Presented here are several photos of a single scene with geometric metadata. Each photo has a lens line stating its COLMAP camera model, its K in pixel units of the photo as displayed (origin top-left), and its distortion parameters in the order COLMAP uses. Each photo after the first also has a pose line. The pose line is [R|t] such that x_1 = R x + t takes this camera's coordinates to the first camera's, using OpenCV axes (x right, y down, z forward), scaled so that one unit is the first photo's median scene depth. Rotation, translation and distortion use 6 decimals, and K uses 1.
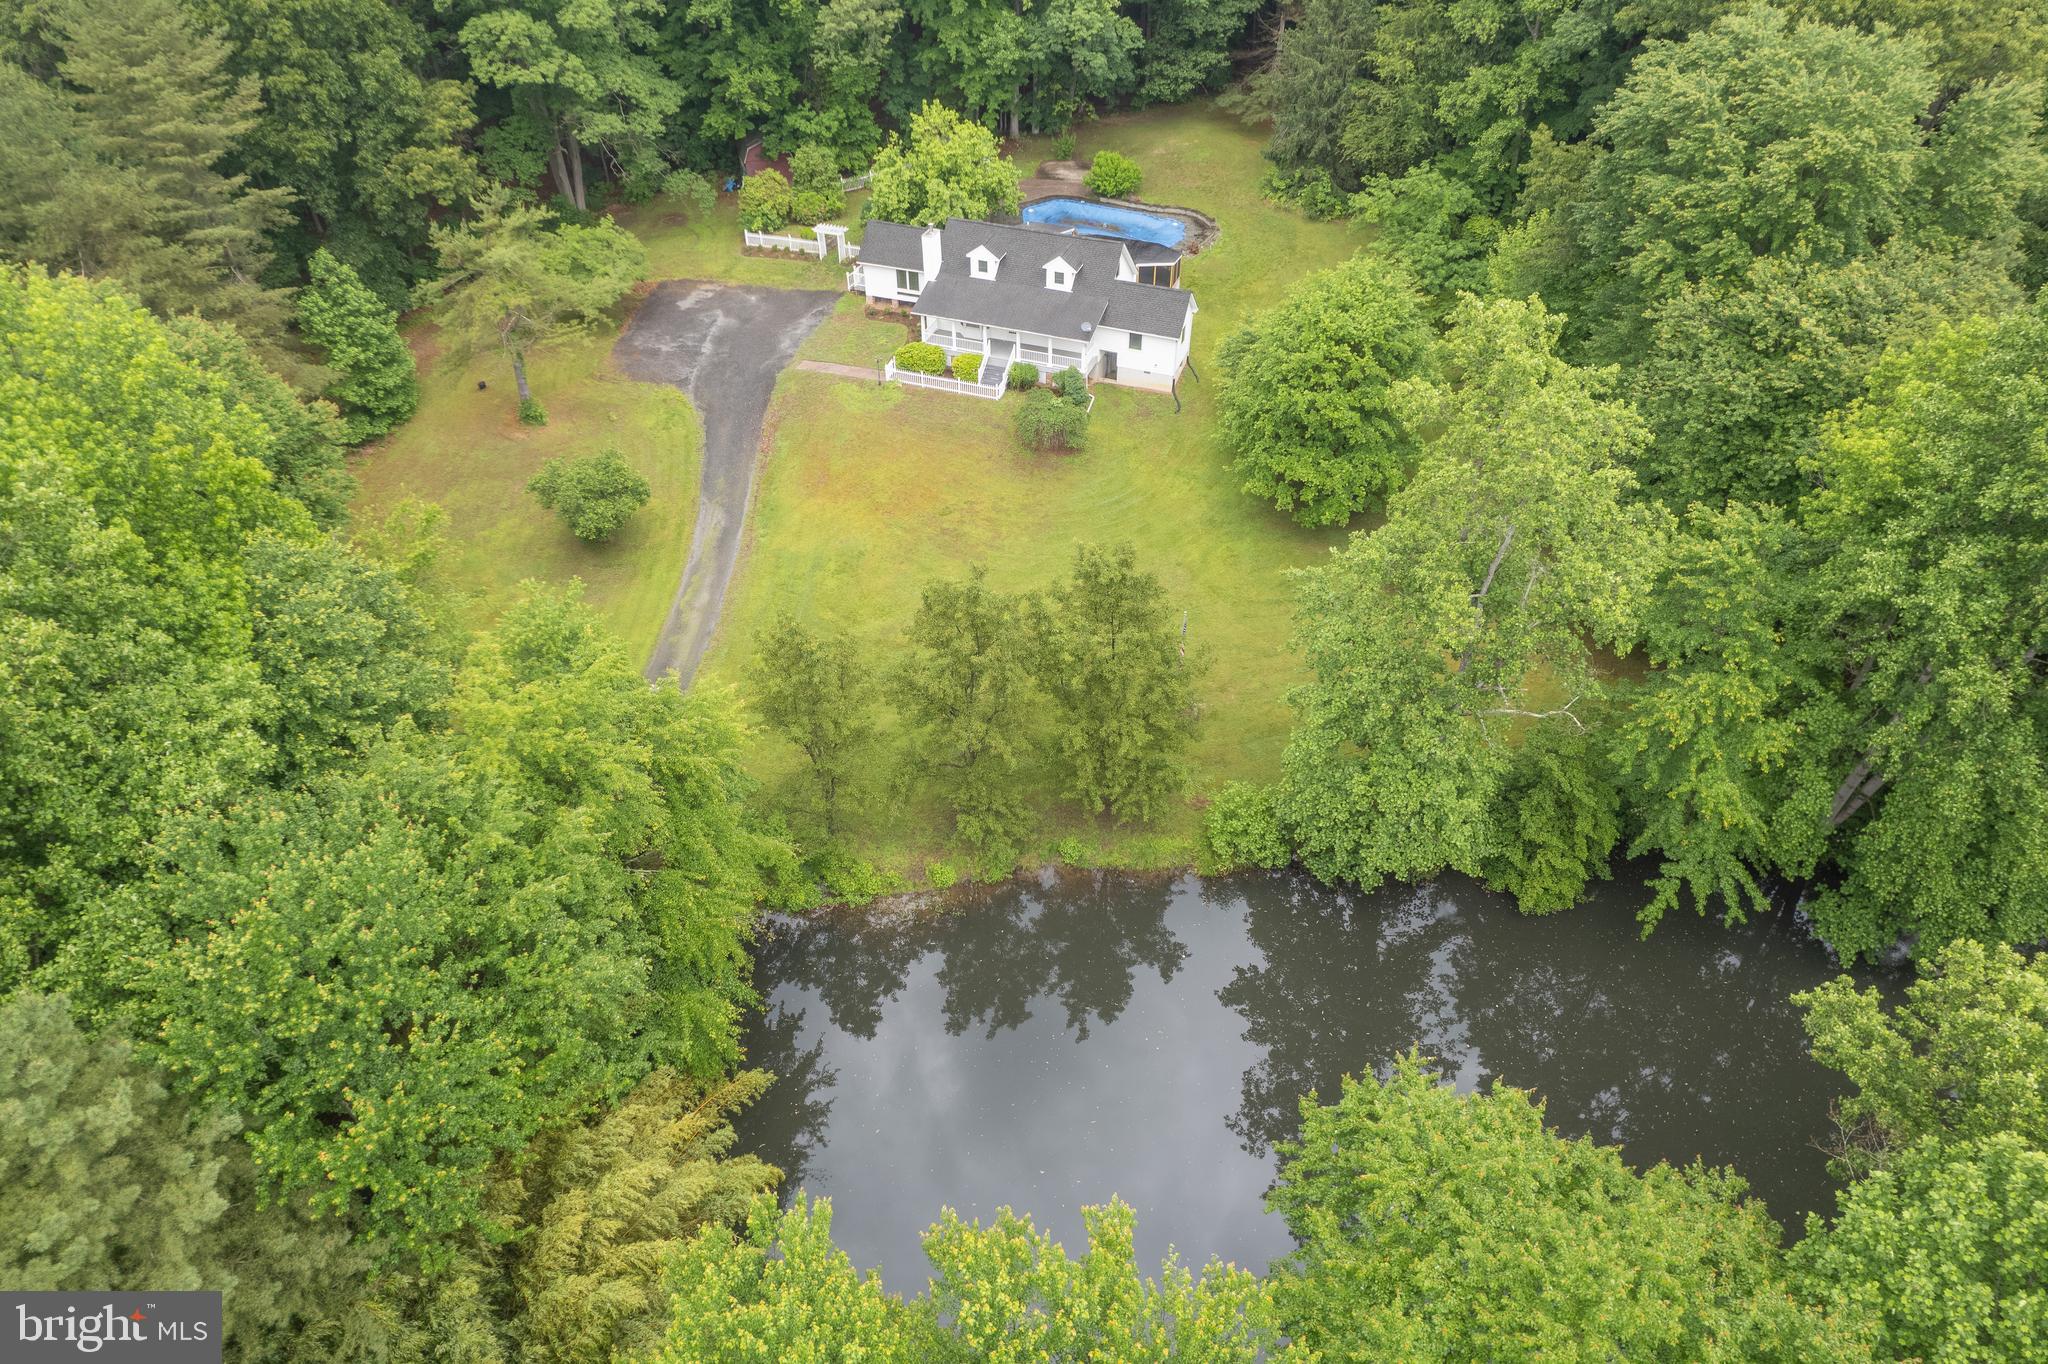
lens RADIAL K [[1319.7, 0, 1029.8], [0, 1319.7, 681.9], [0, 0, 1]] dist [-0.077049, 0.072760]
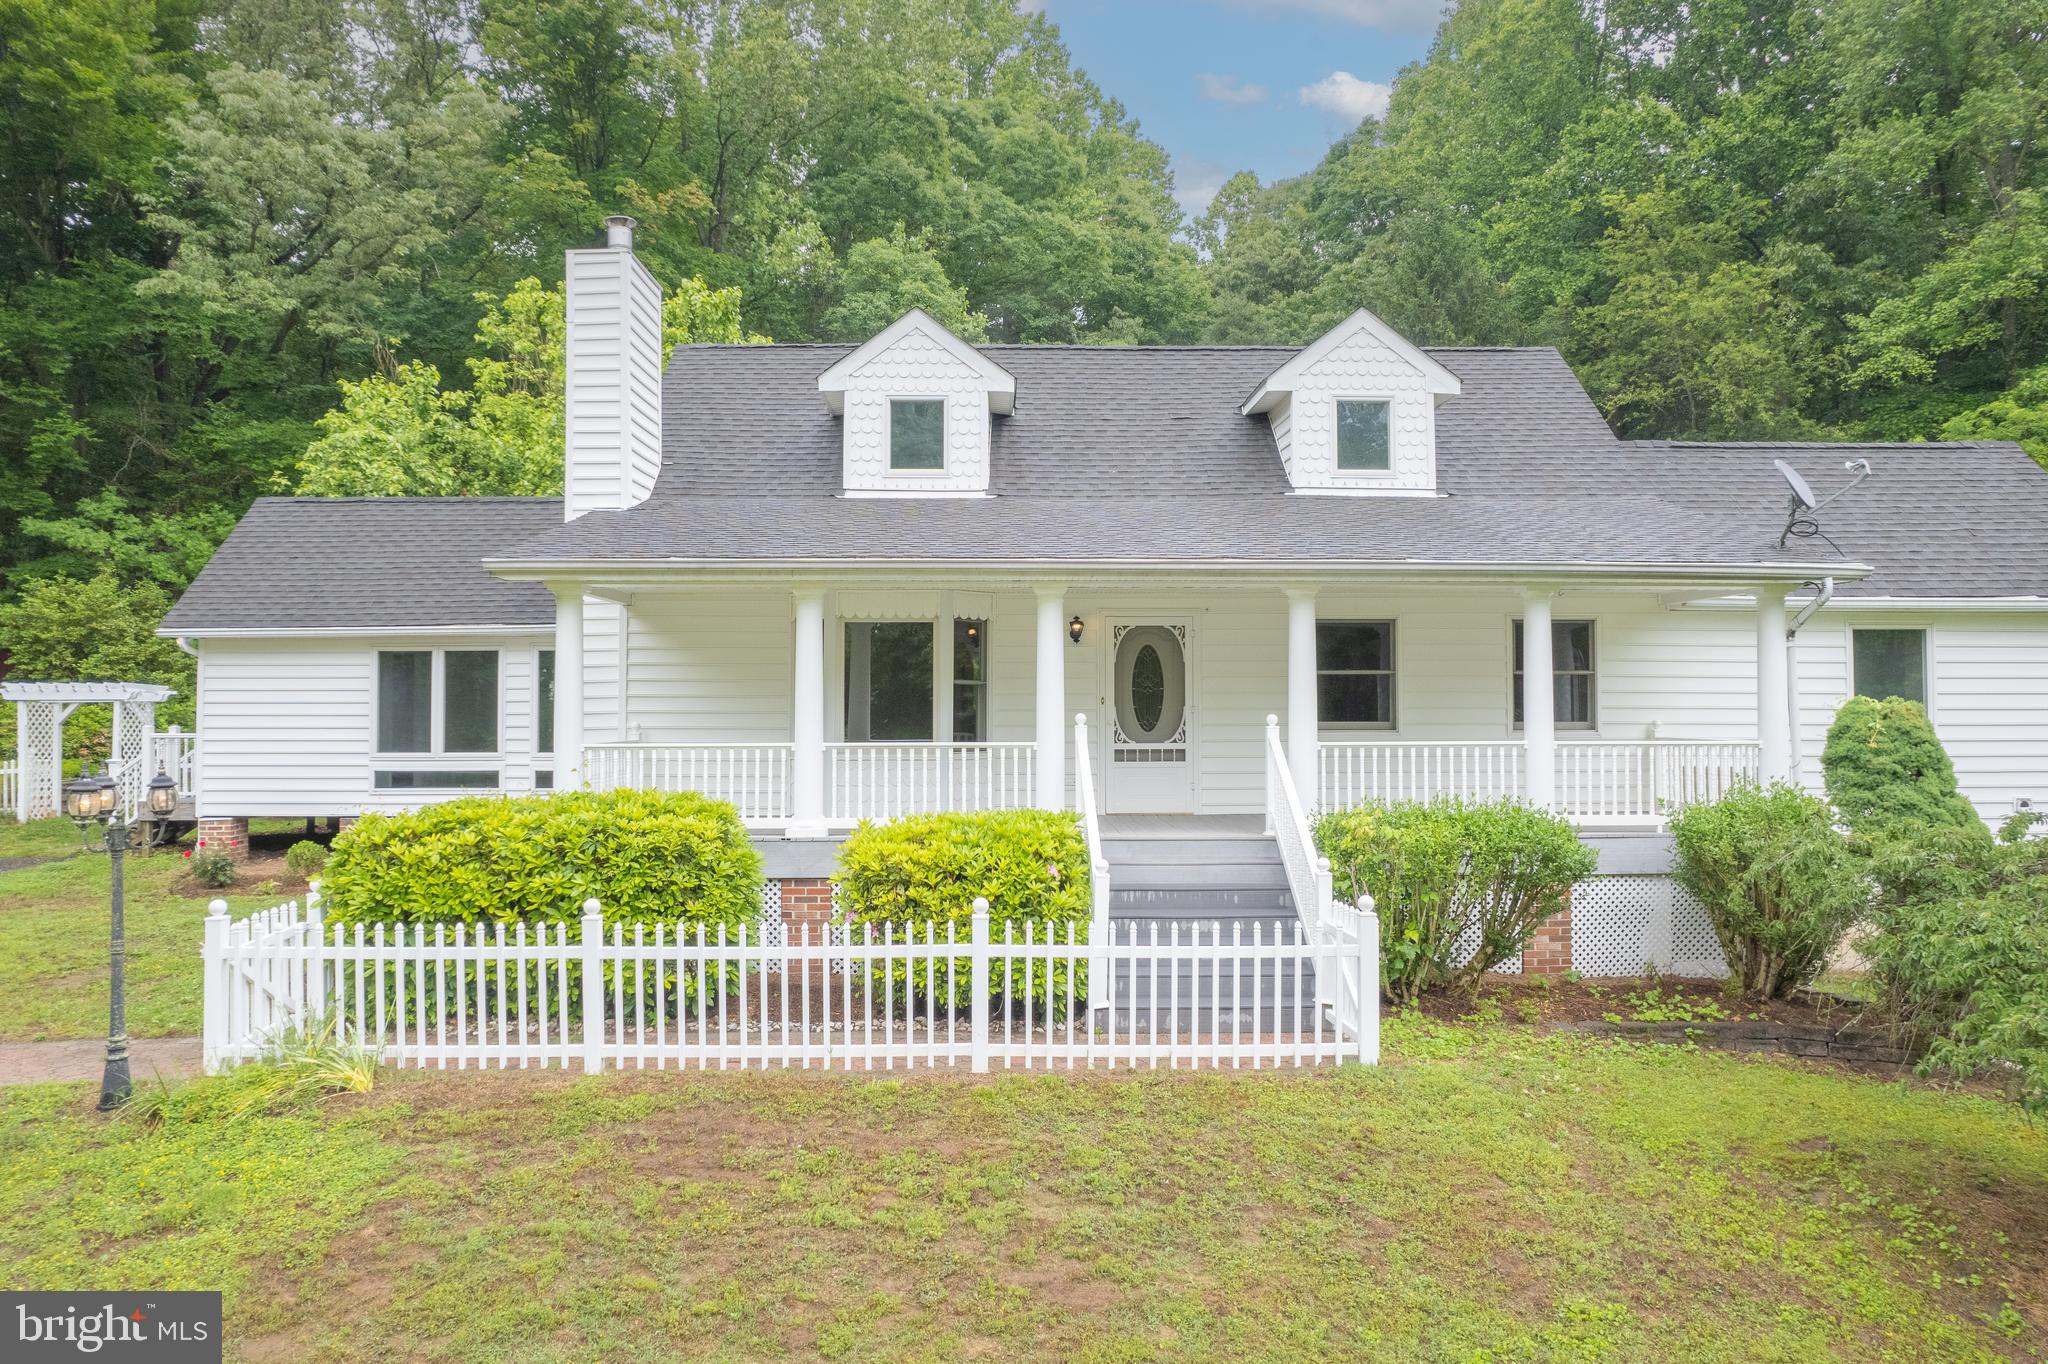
lens RADIAL K [[1319.7, 0, 1029.8], [0, 1319.7, 681.9], [0, 0, 1]] dist [-0.077049, 0.072760]
pose [[0.932401, 0.011194, 0.361253, -0.086740], [0.238130, 0.732877, -0.637326, -0.173784], [-0.271888, 0.680269, 0.680670, 0.900618]]
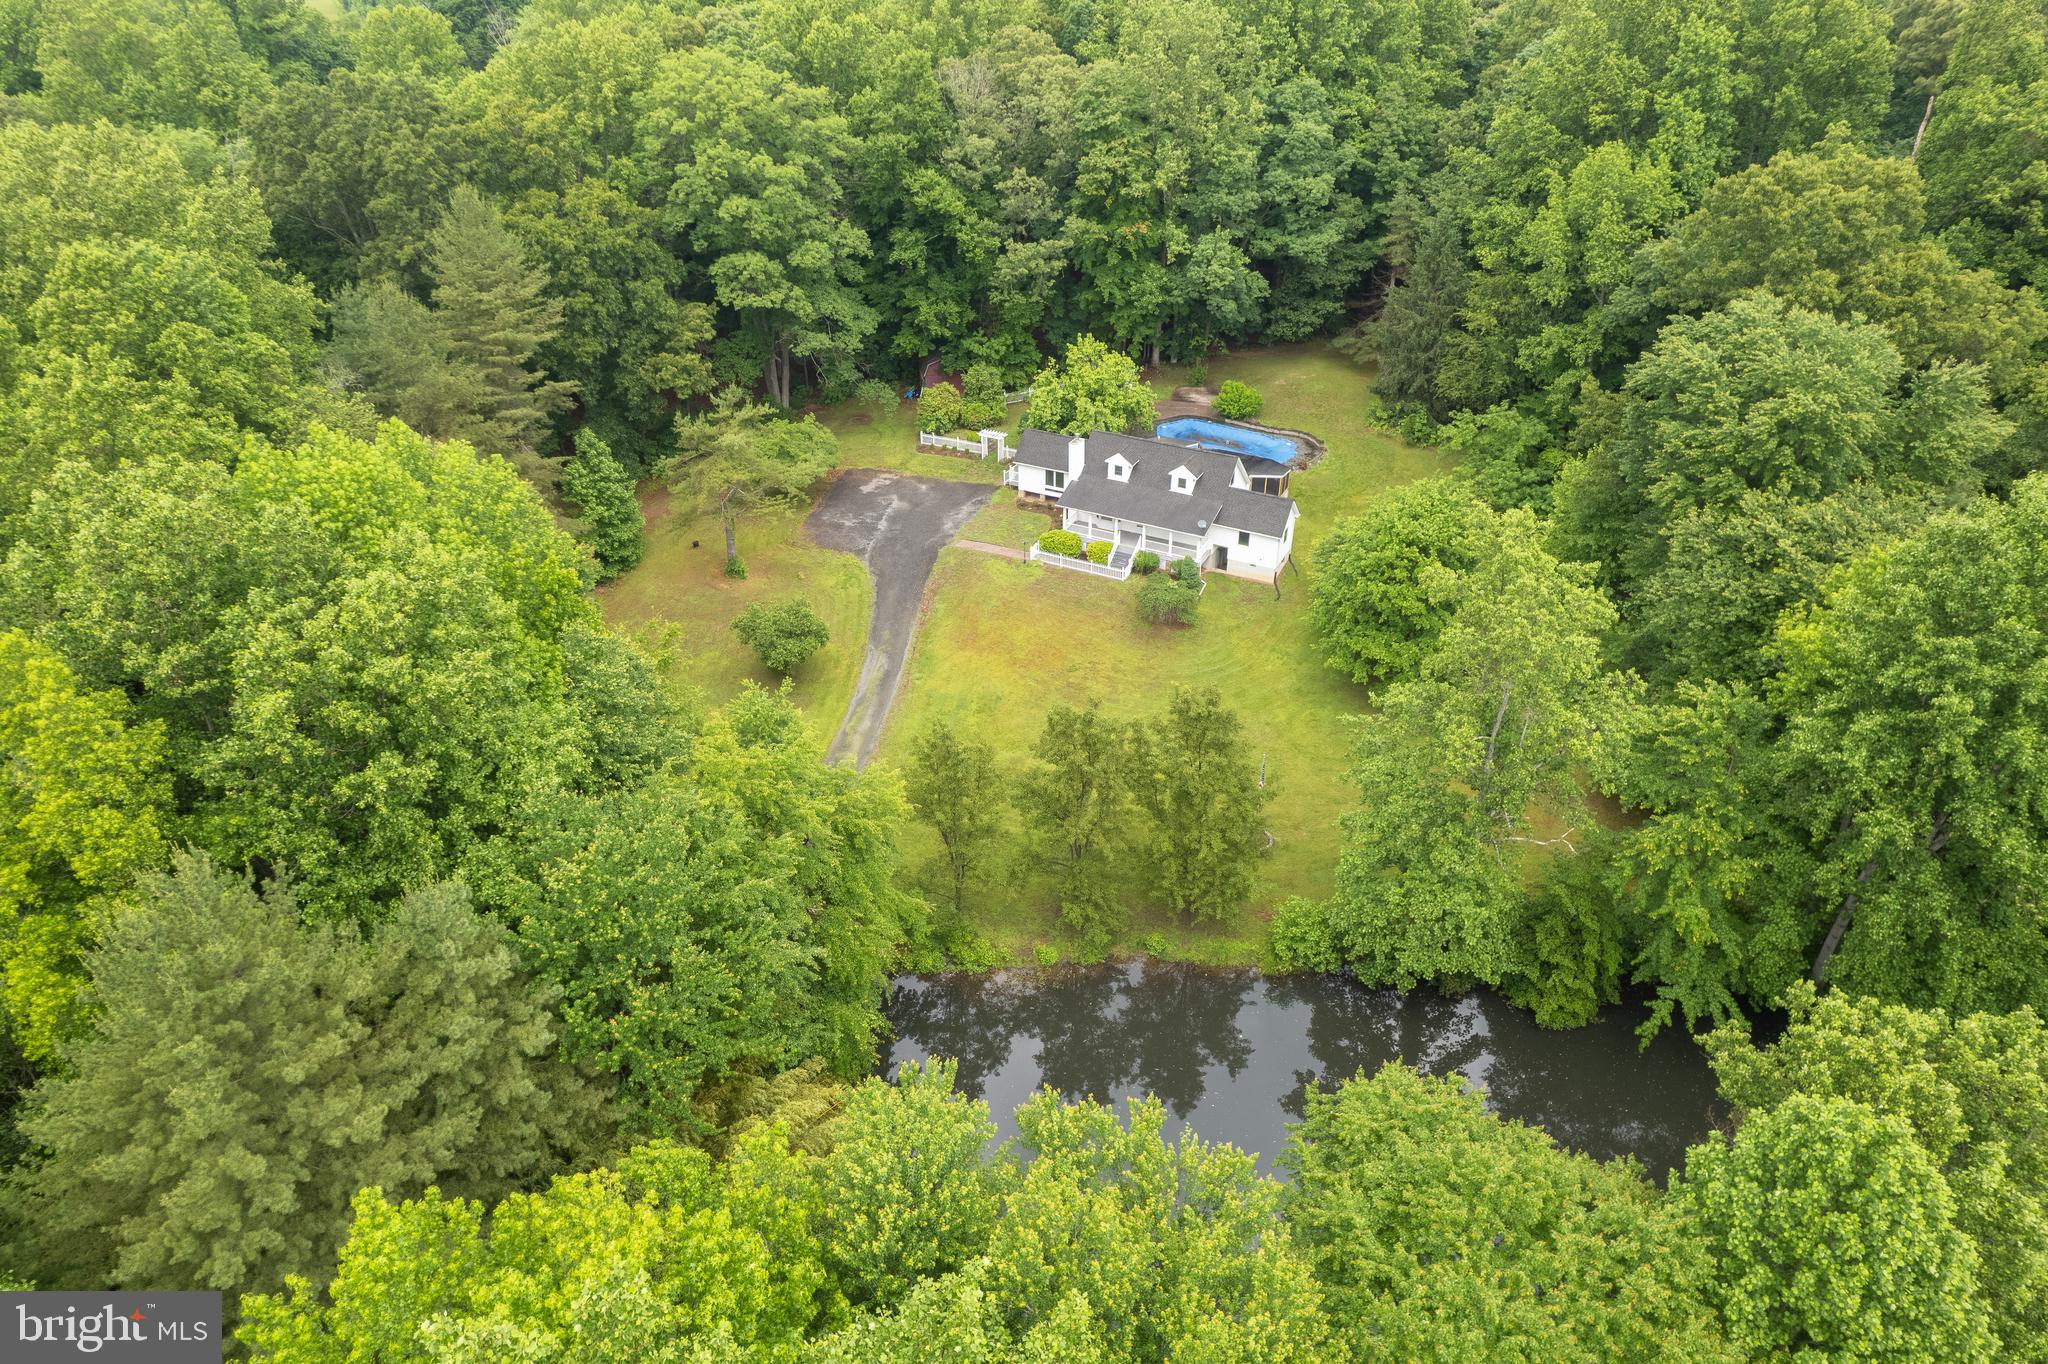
lens RADIAL K [[1319.7, 0, 1029.8], [0, 1319.7, 681.9], [0, 0, 1]] dist [-0.077049, 0.072760]
pose [[0.993079, 0.064046, -0.098445, 0.014044], [-0.078184, 0.986009, -0.147218, 0.054039], [0.087639, 0.153896, 0.984193, -0.152345]]
